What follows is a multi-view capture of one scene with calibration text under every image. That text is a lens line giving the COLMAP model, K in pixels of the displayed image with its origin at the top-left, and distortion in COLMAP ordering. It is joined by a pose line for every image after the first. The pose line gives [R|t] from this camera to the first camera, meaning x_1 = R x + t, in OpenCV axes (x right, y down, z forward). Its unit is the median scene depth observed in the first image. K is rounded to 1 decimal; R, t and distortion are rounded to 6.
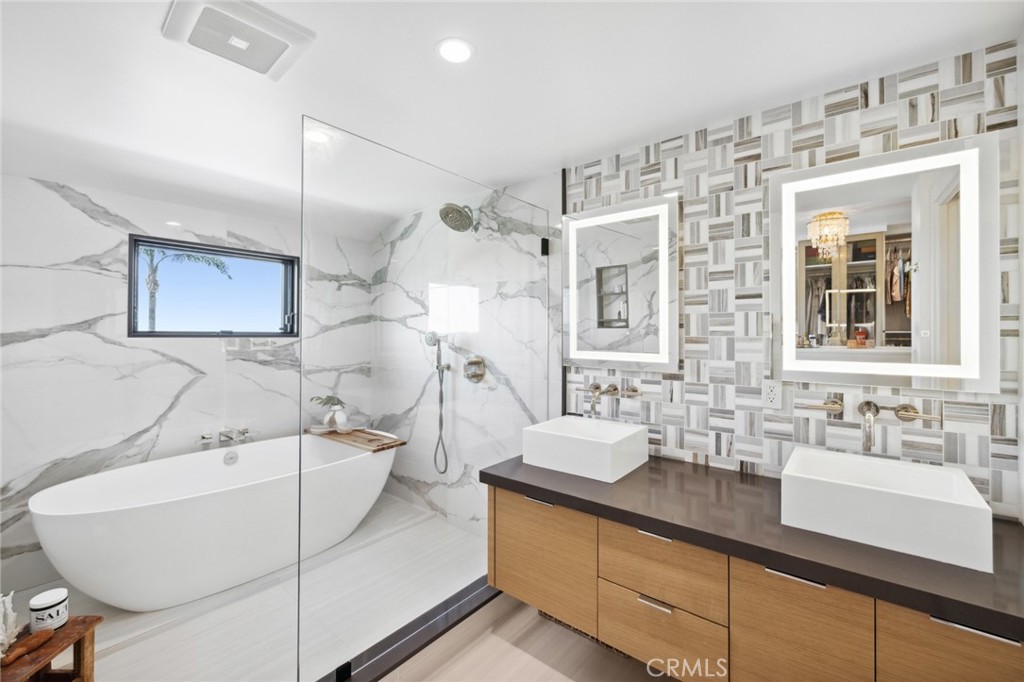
lens RADIAL K [[434.5, 0, 512.0], [0, 434.5, 334.4], [0, 0, 1]] dist [-0.003451, 0.000213]
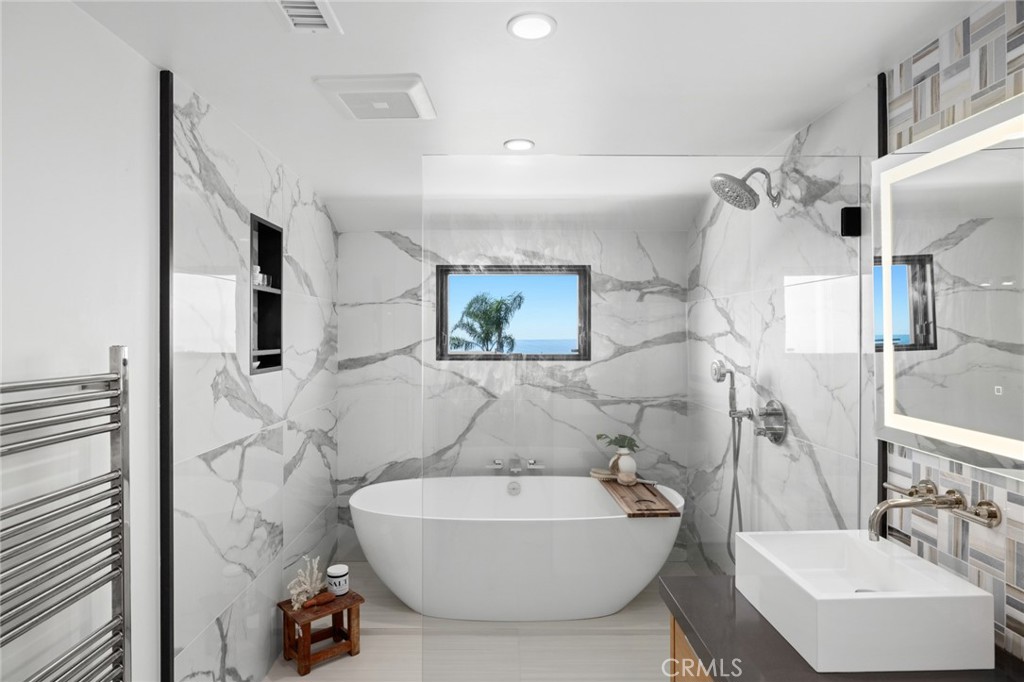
lens RADIAL K [[615.4, 0, 509.6], [0, 615.4, 339.5], [0, 0, 1]] dist [-0.001946, 0.002440]
pose [[0.631271, 0.007112, -0.775530, 0.408069], [0.002056, 0.999939, 0.010843, -0.058453], [0.775559, -0.008439, 0.631218, 0.151170]]
